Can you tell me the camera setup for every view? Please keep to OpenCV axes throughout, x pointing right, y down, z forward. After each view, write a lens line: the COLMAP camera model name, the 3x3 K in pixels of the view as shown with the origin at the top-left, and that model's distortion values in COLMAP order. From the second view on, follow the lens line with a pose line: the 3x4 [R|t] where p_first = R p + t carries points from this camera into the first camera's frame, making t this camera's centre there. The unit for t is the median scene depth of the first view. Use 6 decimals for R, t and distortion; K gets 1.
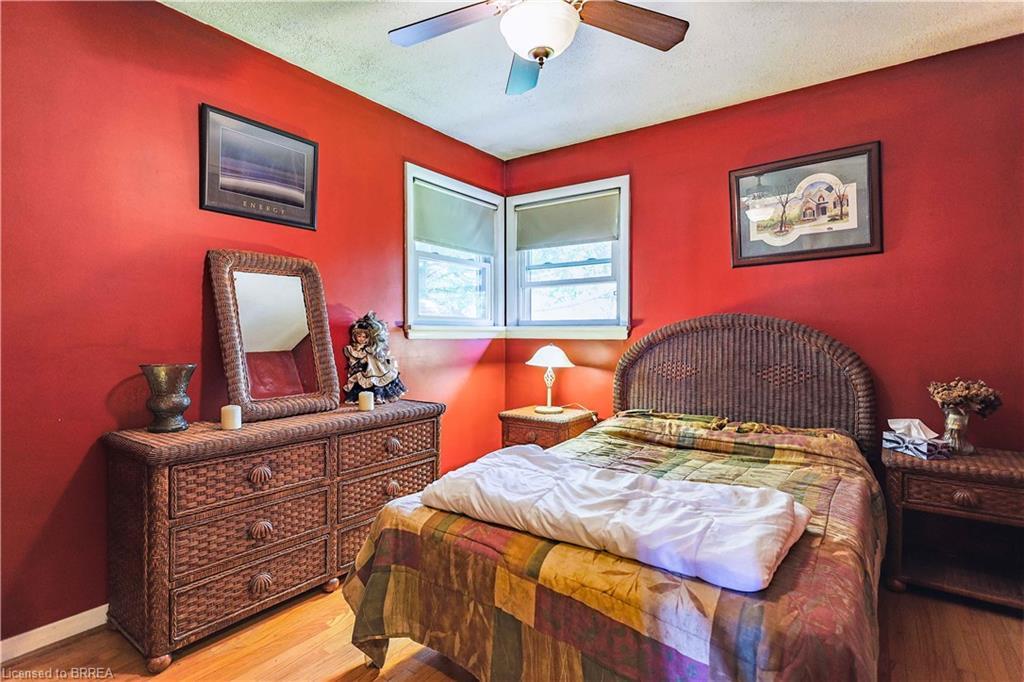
lens RADIAL K [[511.1, 0, 514.8], [0, 511.1, 338.0], [0, 0, 1]] dist [-0.004116, 0.000570]
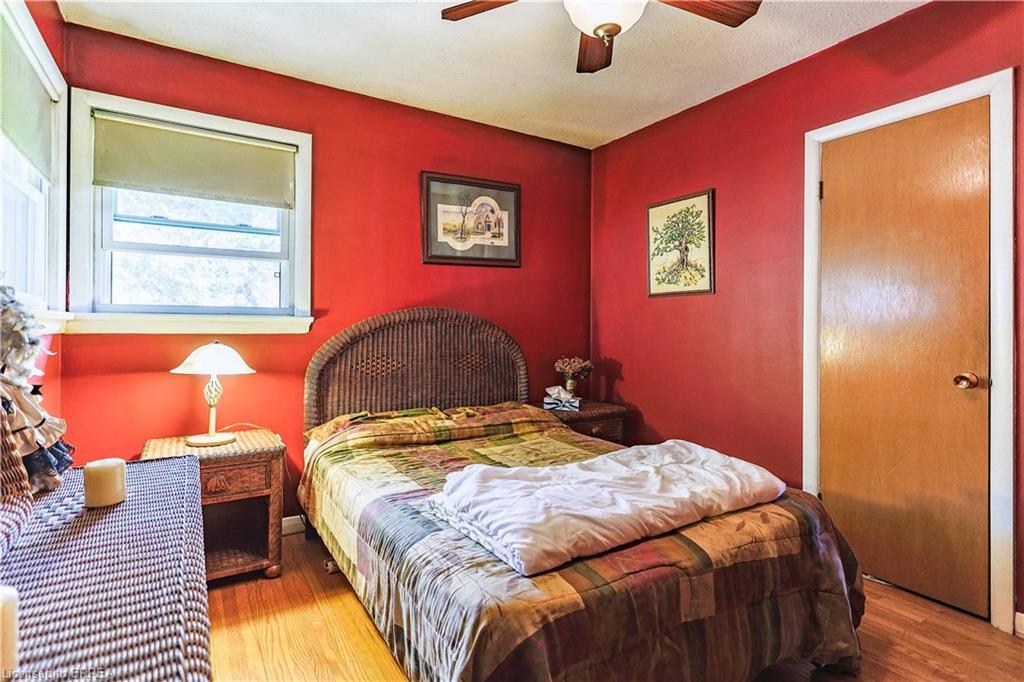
lens RADIAL K [[511.1, 0, 518.0], [0, 511.1, 322.4], [0, 0, 1]] dist [-0.004116, 0.000570]
pose [[0.373917, 0.010463, 0.927403, -0.487446], [0.003875, 0.999910, -0.012844, -0.003462], [-0.927454, 0.008397, 0.373843, 0.446514]]
